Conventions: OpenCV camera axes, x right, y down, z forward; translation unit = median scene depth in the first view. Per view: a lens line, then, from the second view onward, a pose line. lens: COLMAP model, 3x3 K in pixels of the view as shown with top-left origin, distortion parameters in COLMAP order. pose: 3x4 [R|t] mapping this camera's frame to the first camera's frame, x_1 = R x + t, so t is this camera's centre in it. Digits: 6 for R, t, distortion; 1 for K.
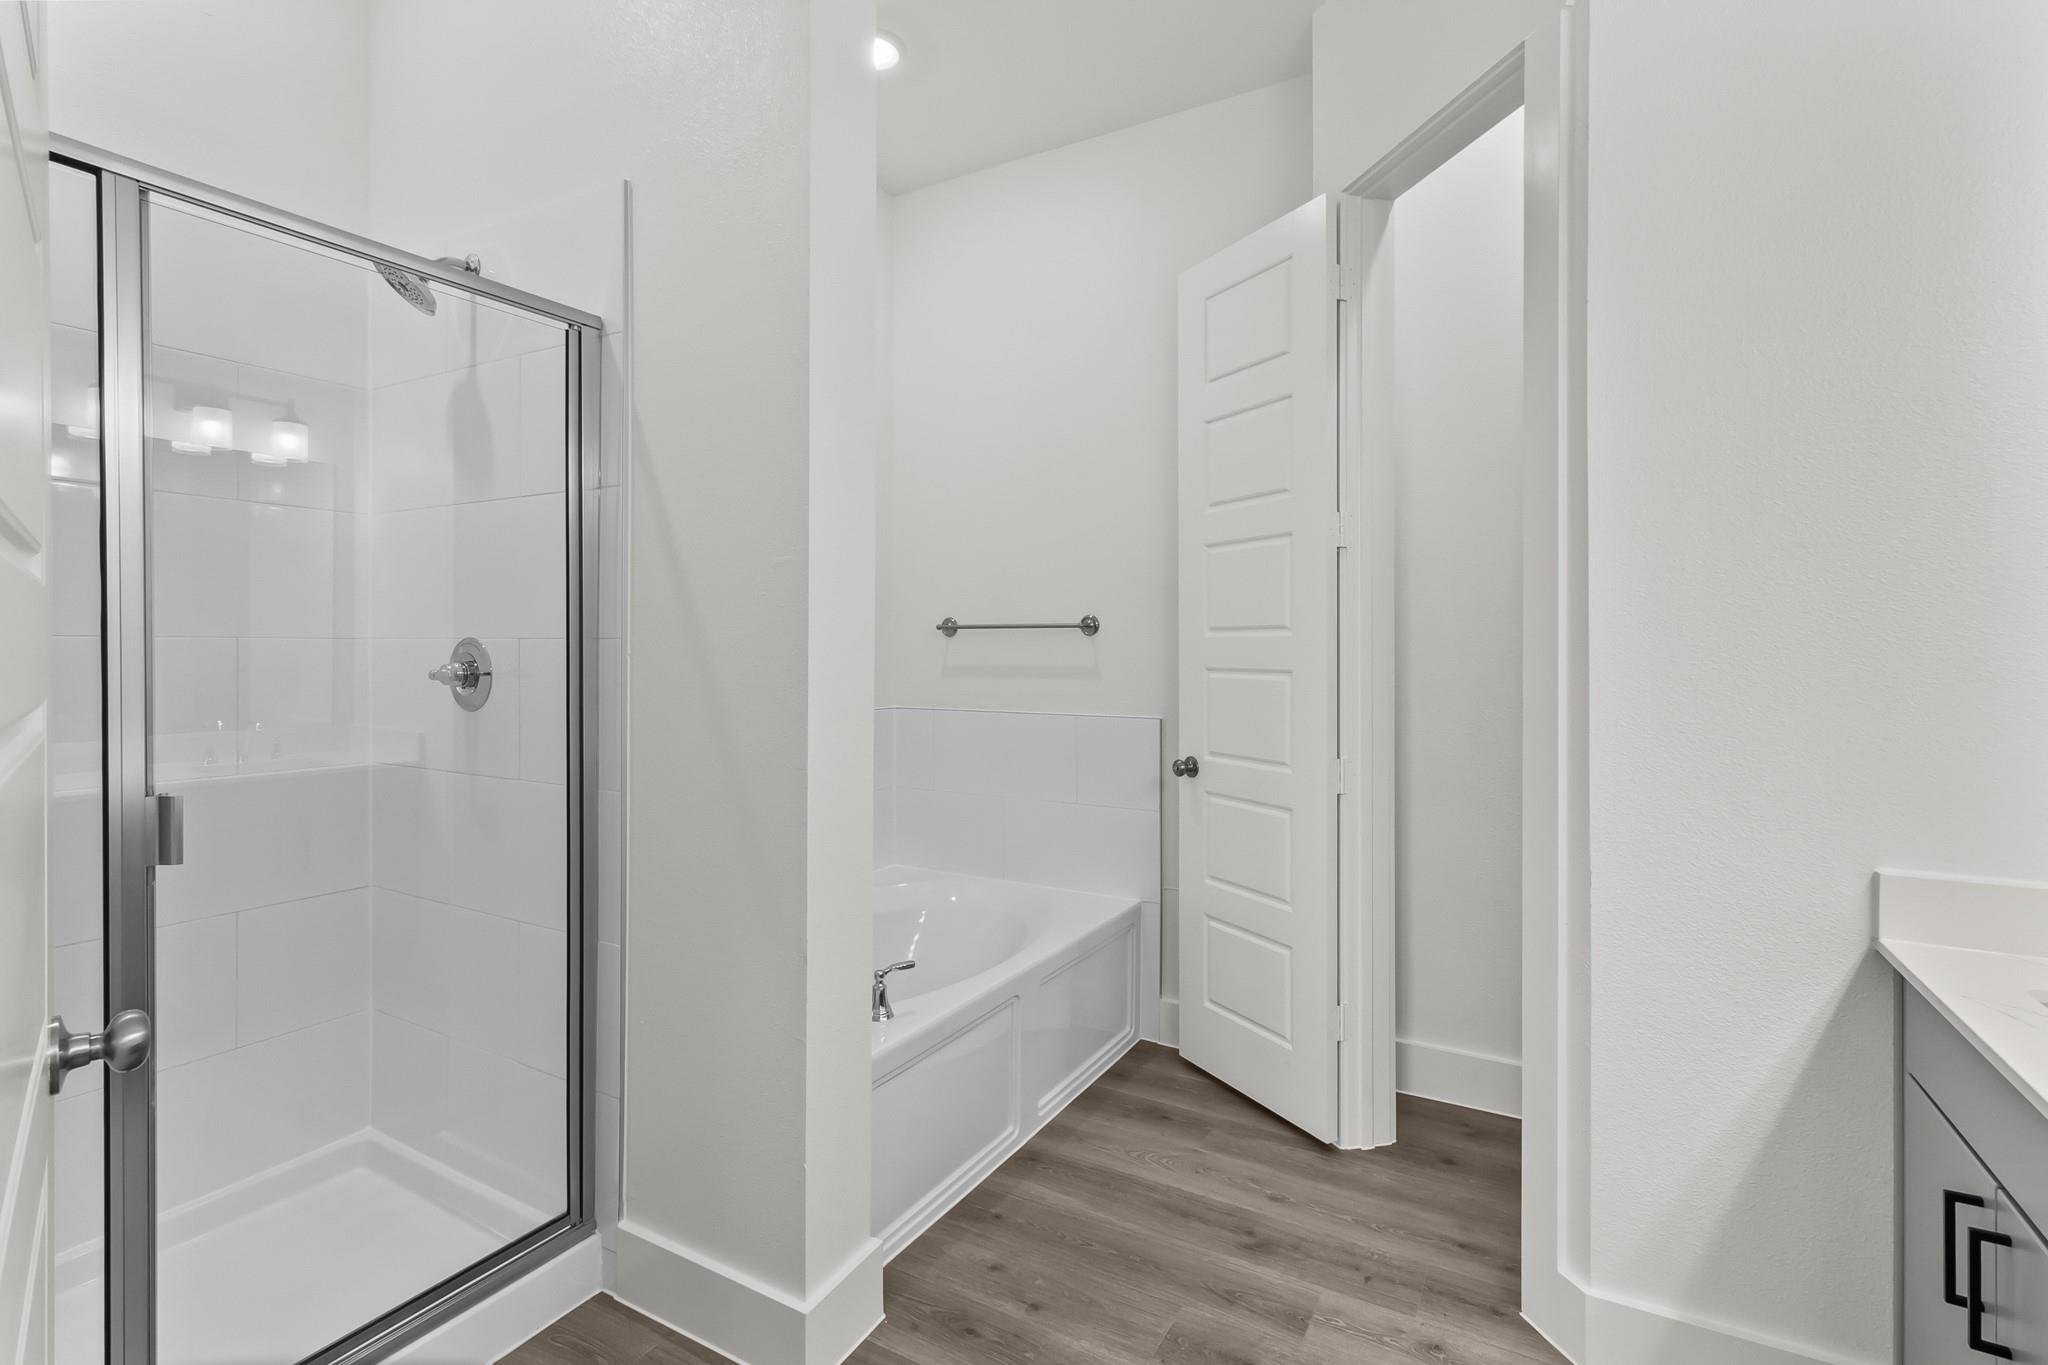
lens RADIAL K [[944.8, 0, 1036.7], [0, 944.8, 664.5], [0, 0, 1]] dist [0.000591, 0.000176]
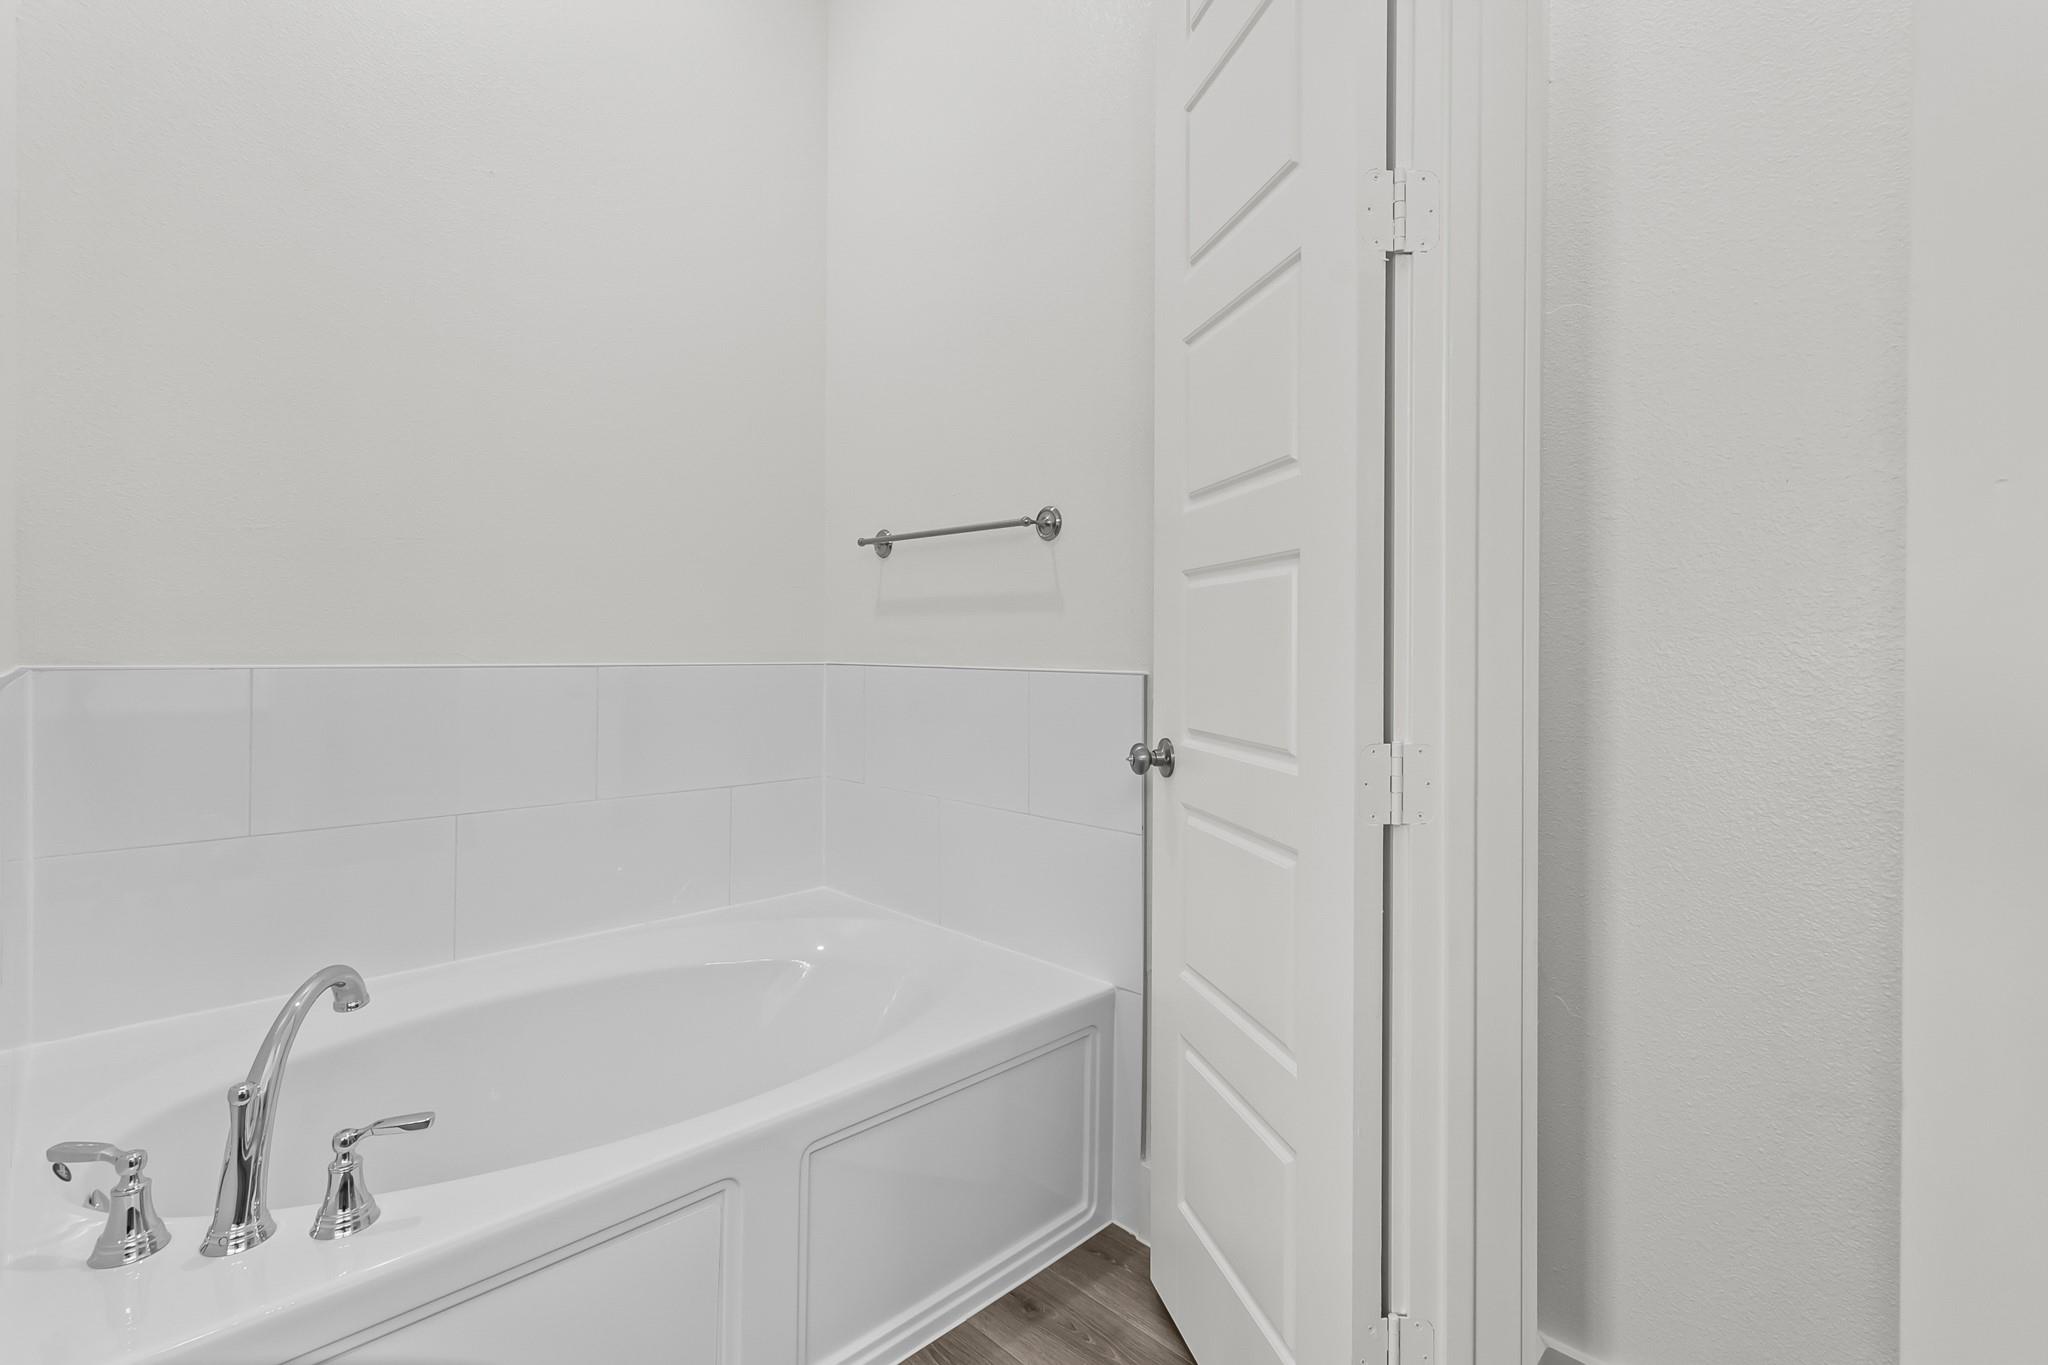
lens RADIAL K [[958.8, 0, 1019.1], [0, 958.8, 654.5], [0, 0, 1]] dist [0.002147, -0.000502]
pose [[0.963635, 0.007661, -0.267113, 0.233593], [-0.009395, 0.999942, -0.005212, 0.053880], [0.267057, 0.007532, 0.963651, 0.454201]]
